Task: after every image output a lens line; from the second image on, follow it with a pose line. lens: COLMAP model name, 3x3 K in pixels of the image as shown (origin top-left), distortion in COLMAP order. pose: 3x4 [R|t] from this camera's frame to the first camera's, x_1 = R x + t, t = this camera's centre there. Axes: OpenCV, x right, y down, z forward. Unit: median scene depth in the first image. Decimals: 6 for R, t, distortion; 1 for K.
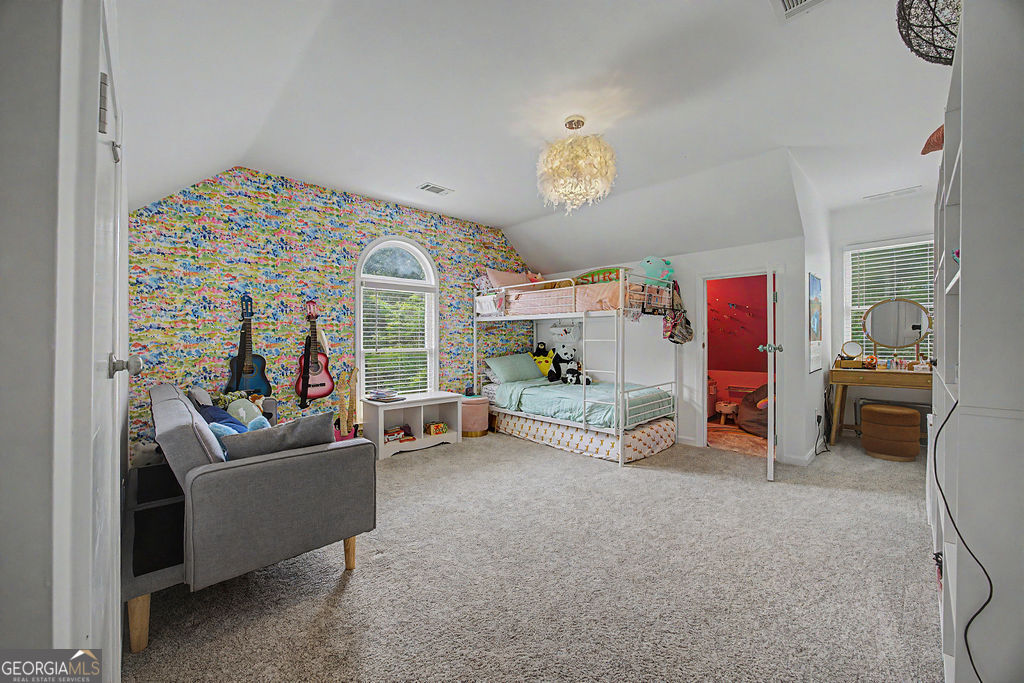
lens RADIAL K [[388.0, 0, 510.3], [0, 388.0, 338.6], [0, 0, 1]] dist [-0.000957, -0.000028]
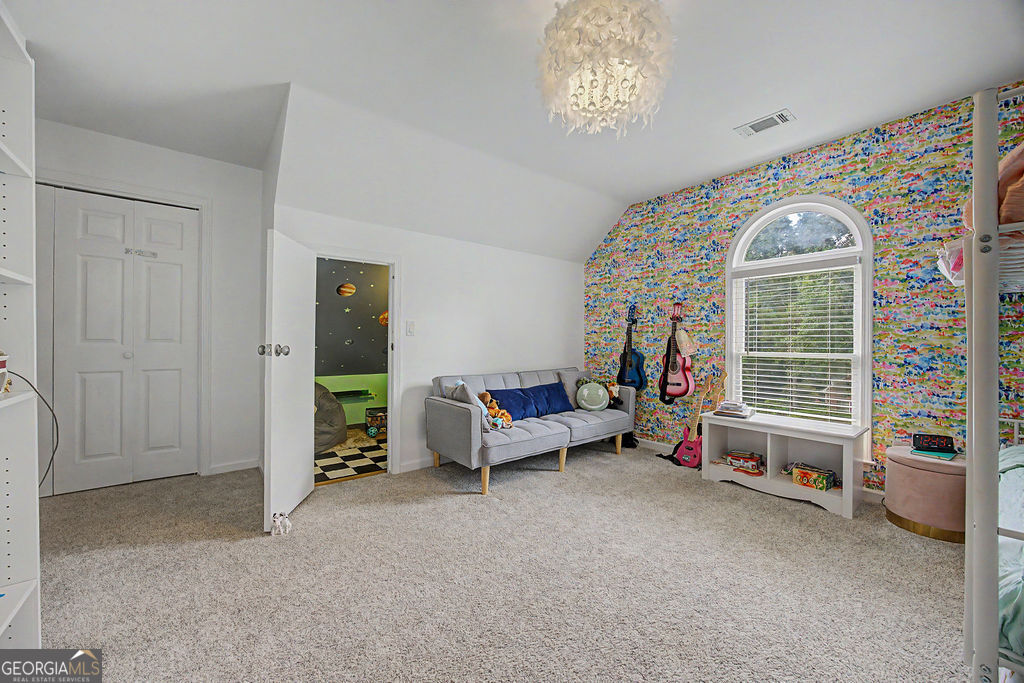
lens RADIAL K [[388.0, 0, 510.3], [0, 388.0, 338.6], [0, 0, 1]] dist [-0.000957, -0.000028]
pose [[-0.051445, -0.002630, -0.998672, 0.536623], [0.001013, 0.999996, -0.002686, 0.000887], [0.998675, -0.001150, -0.051442, 0.592099]]
